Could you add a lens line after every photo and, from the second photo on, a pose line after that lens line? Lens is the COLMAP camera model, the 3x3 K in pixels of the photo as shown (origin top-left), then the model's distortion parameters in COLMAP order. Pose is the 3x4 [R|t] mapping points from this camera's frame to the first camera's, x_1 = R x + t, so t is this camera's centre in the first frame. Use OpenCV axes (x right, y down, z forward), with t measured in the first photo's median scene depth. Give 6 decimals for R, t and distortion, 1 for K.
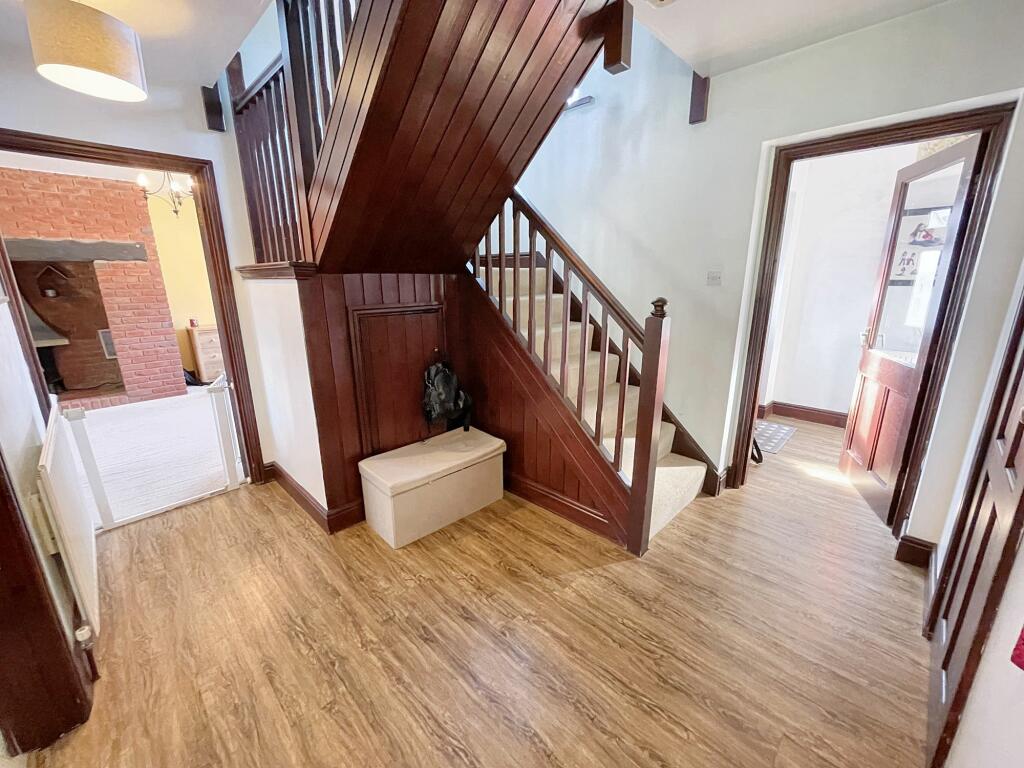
lens RADIAL K [[414.7, 0, 515.0], [0, 414.7, 387.1], [0, 0, 1]] dist [-0.000712, -0.000219]
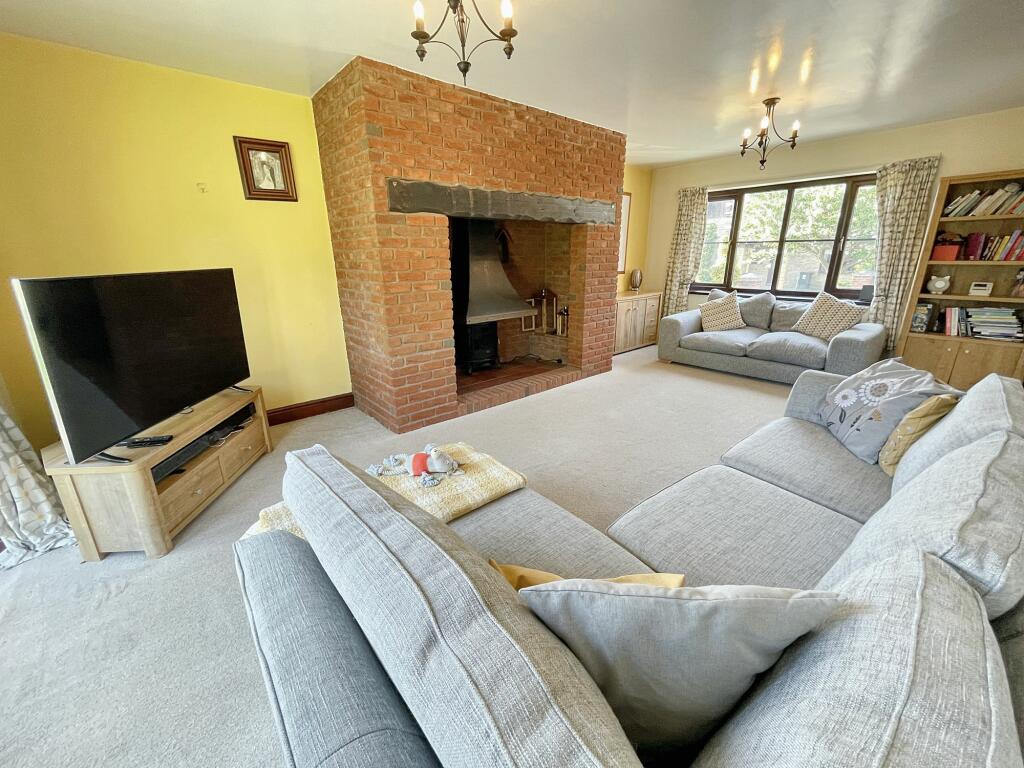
lens RADIAL K [[414.7, 0, 517.0], [0, 414.7, 383.9], [0, 0, 1]] dist [-0.000712, -0.000219]
pose [[0.996674, 0.020350, -0.078917, -1.028141], [-0.016778, 0.998816, 0.045667, 0.010120], [0.079752, -0.044191, 0.995835, 0.058466]]
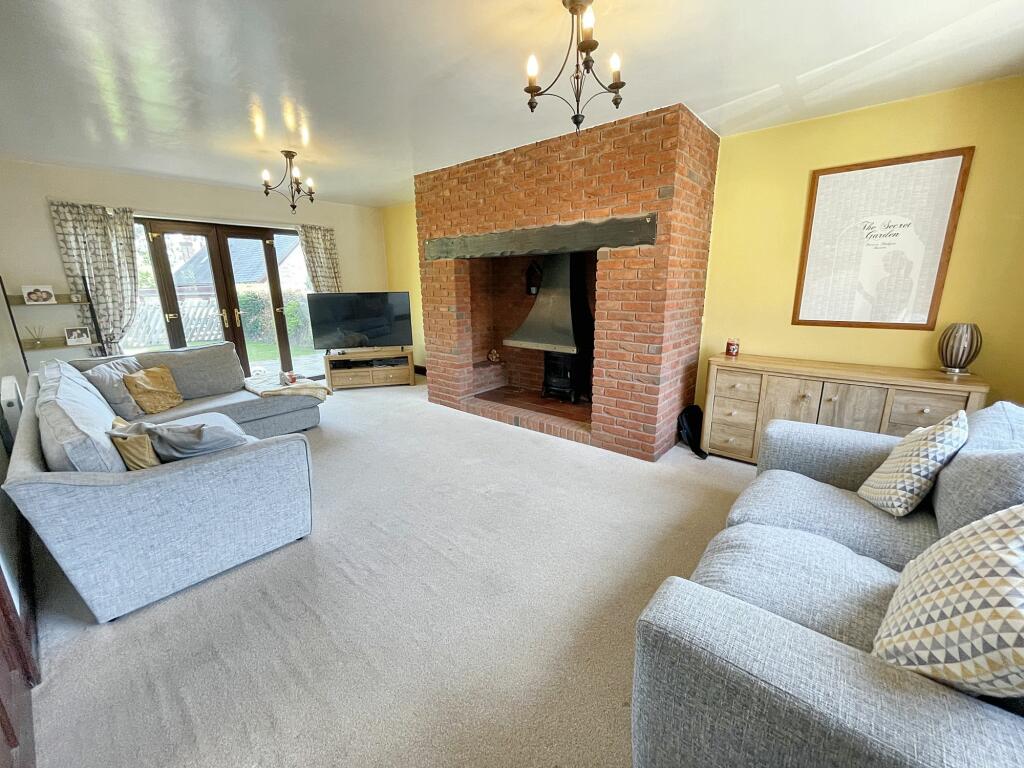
lens RADIAL K [[414.7, 0, 511.8], [0, 414.7, 383.4], [0, 0, 1]] dist [-0.000712, -0.000219]
pose [[0.070029, 0.244294, -0.967169, -0.267194], [-0.245143, 0.944032, 0.220700, -0.195637], [0.966955, 0.221639, 0.125996, 0.771708]]
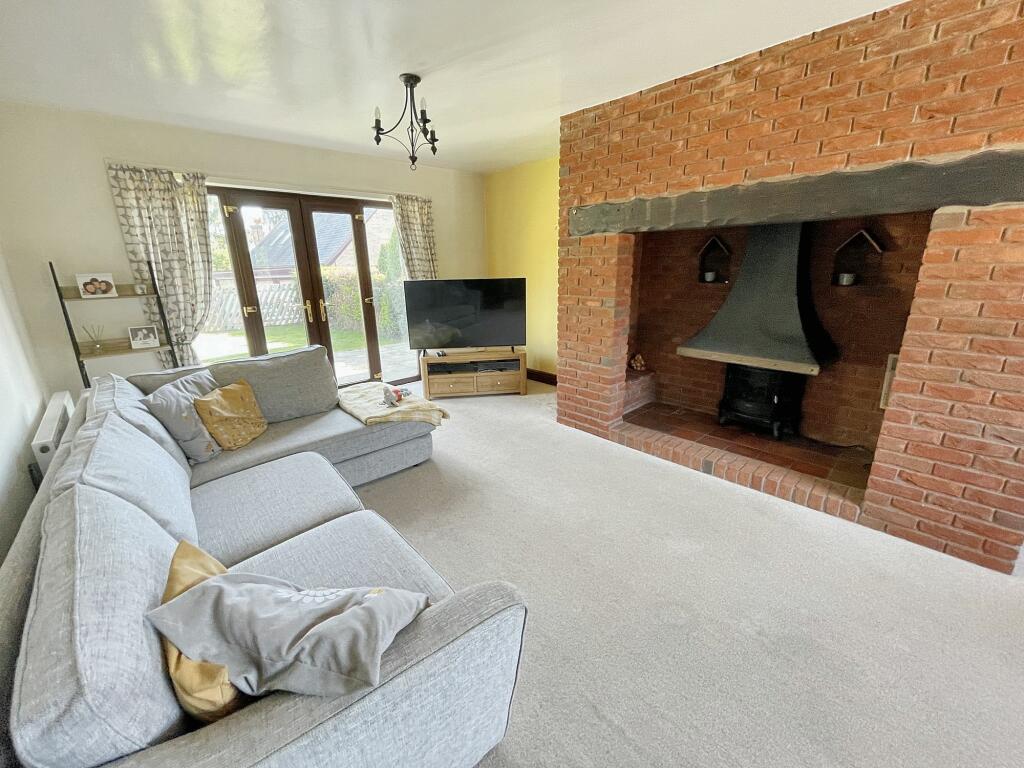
lens RADIAL K [[414.7, 0, 510.7], [0, 414.7, 382.6], [0, 0, 1]] dist [-0.000712, -0.000219]
pose [[-0.045705, 0.285194, -0.957379, -0.522940], [-0.239296, 0.927352, 0.287673, -0.152870], [0.969870, 0.242245, 0.025861, 0.586240]]
